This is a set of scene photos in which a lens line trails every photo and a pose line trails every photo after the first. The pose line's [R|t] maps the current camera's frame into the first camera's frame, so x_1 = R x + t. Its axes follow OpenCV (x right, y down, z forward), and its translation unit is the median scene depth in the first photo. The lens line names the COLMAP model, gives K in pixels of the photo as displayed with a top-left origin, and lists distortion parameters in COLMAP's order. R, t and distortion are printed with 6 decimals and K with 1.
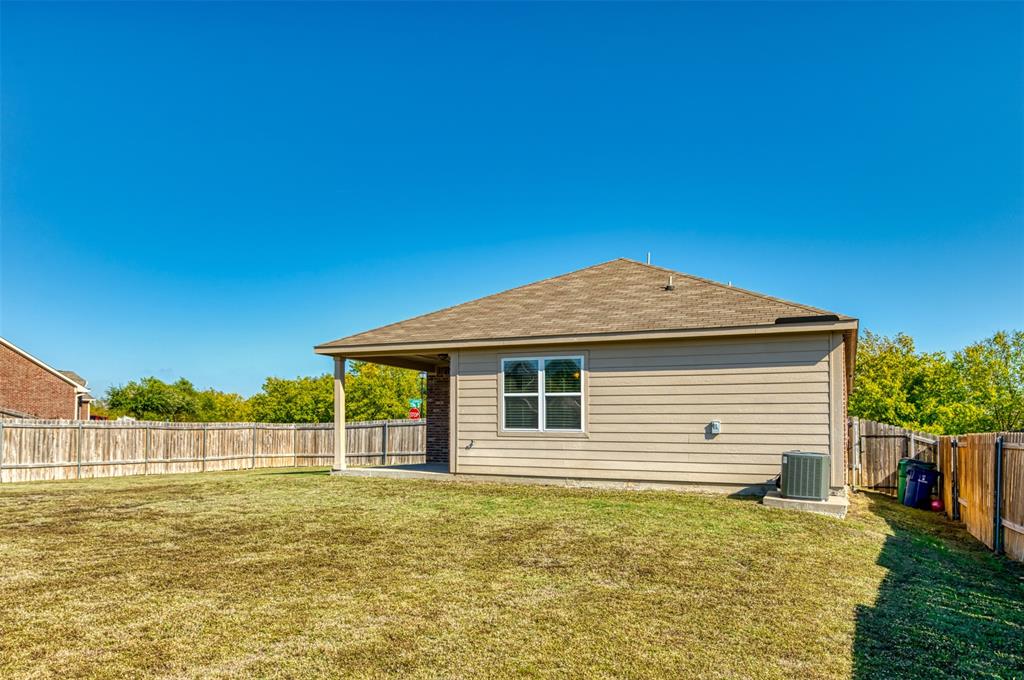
lens RADIAL K [[721.1, 0, 512.9], [0, 721.1, 412.5], [0, 0, 1]] dist [-0.003338, -0.000099]
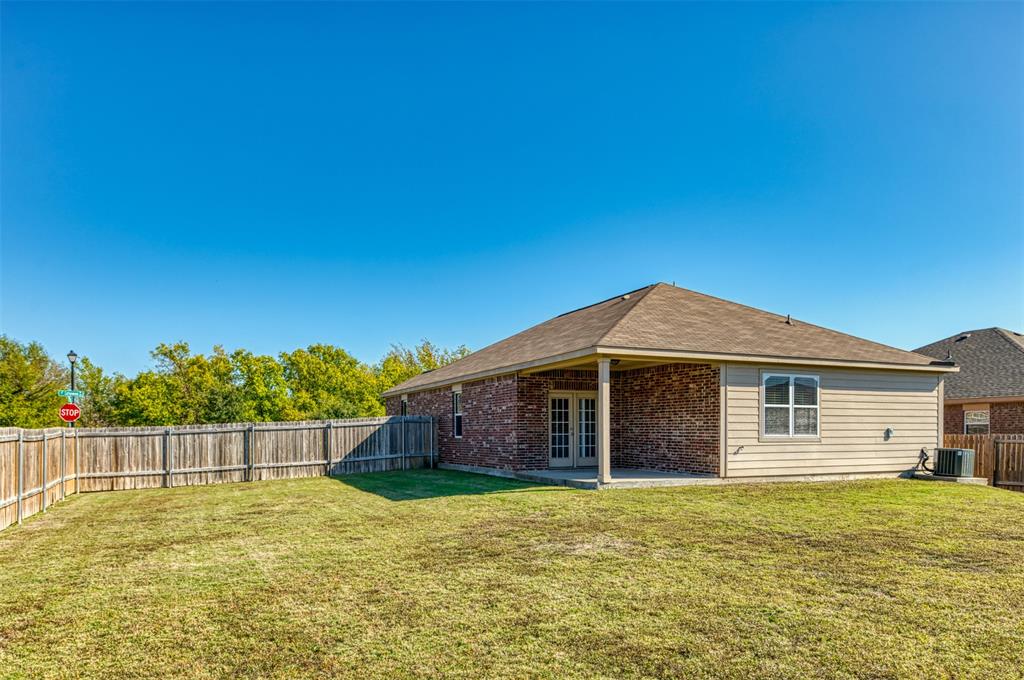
lens RADIAL K [[721.1, 0, 512.9], [0, 721.1, 412.5], [0, 0, 1]] dist [-0.003338, -0.000099]
pose [[0.642461, 0.008021, 0.766276, -1.123368], [-0.013028, 0.999915, 0.000456, -0.008620], [-0.766207, -0.010276, 0.642511, 0.564309]]
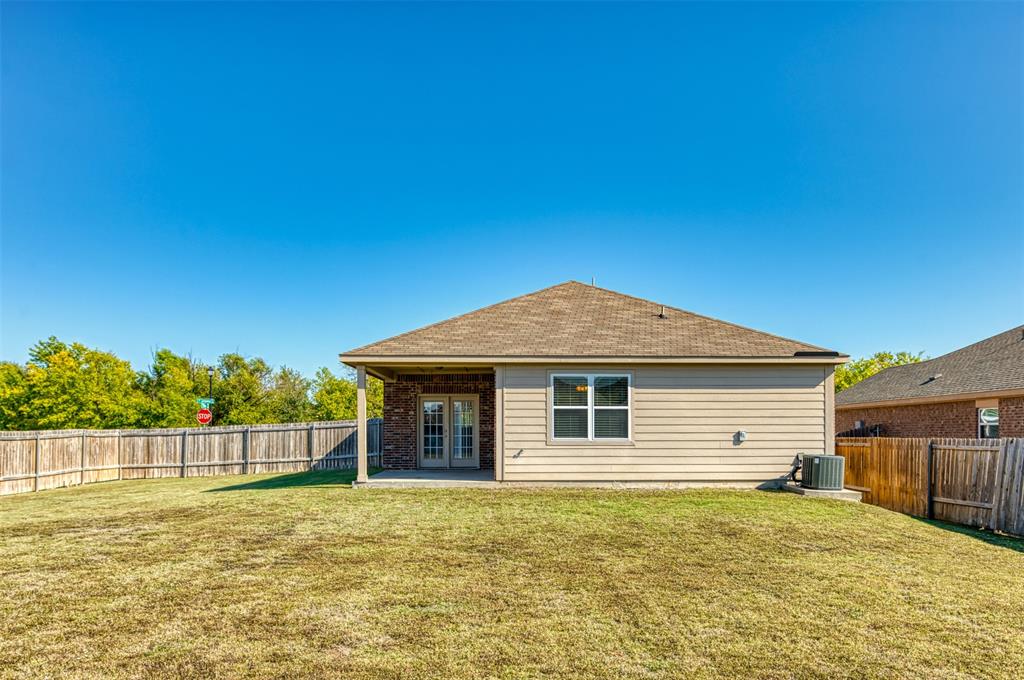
lens RADIAL K [[739.7, 0, 513.1], [0, 739.7, 412.7], [0, 0, 1]] dist [-0.005755, -0.004722]
pose [[0.896913, -0.000991, 0.442207, -0.553967], [-0.002165, 0.999976, 0.006632, -0.023206], [-0.442203, -0.006906, 0.896889, 0.021960]]
